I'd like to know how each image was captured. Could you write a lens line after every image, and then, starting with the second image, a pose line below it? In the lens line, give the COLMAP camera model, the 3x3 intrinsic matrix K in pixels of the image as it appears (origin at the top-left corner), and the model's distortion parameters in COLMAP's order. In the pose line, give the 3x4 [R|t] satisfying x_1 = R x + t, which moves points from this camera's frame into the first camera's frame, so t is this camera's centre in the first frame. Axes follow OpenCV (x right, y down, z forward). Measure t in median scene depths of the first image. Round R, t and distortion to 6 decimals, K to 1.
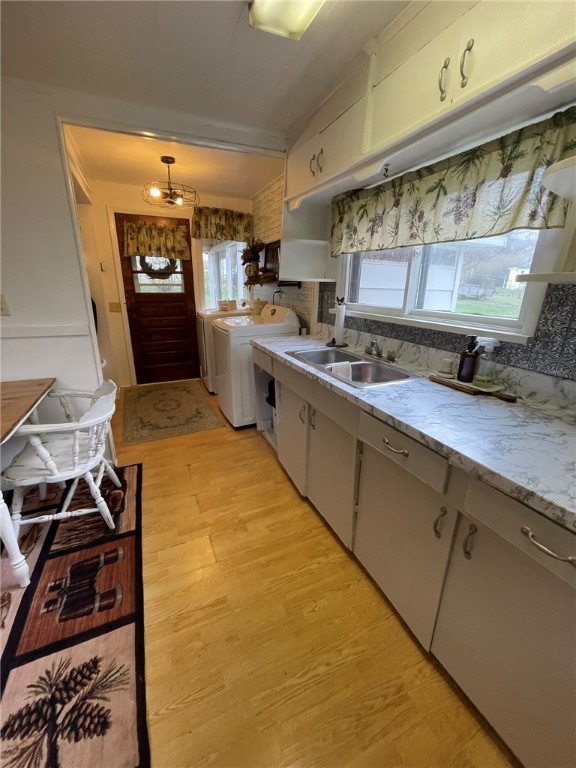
lens RADIAL K [[309.8, 0, 286.4], [0, 309.8, 379.4], [0, 0, 1]] dist [-0.001067, -0.000234]
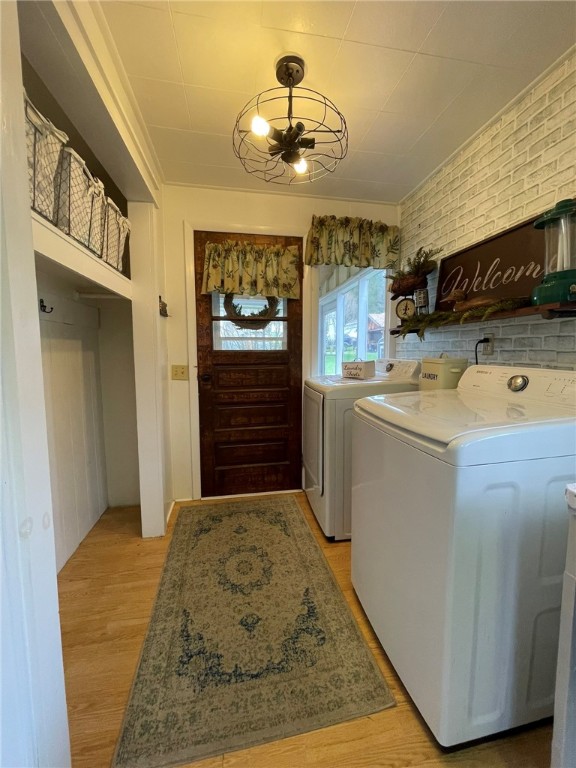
lens RADIAL K [[309.8, 0, 289.3], [0, 309.8, 382.6], [0, 0, 1]] dist [-0.001067, -0.000234]
pose [[0.970795, 0.009318, -0.239728, -0.187210], [-0.058454, 0.978318, -0.198687, -0.100250], [0.232679, 0.206897, 0.950292, 0.454832]]
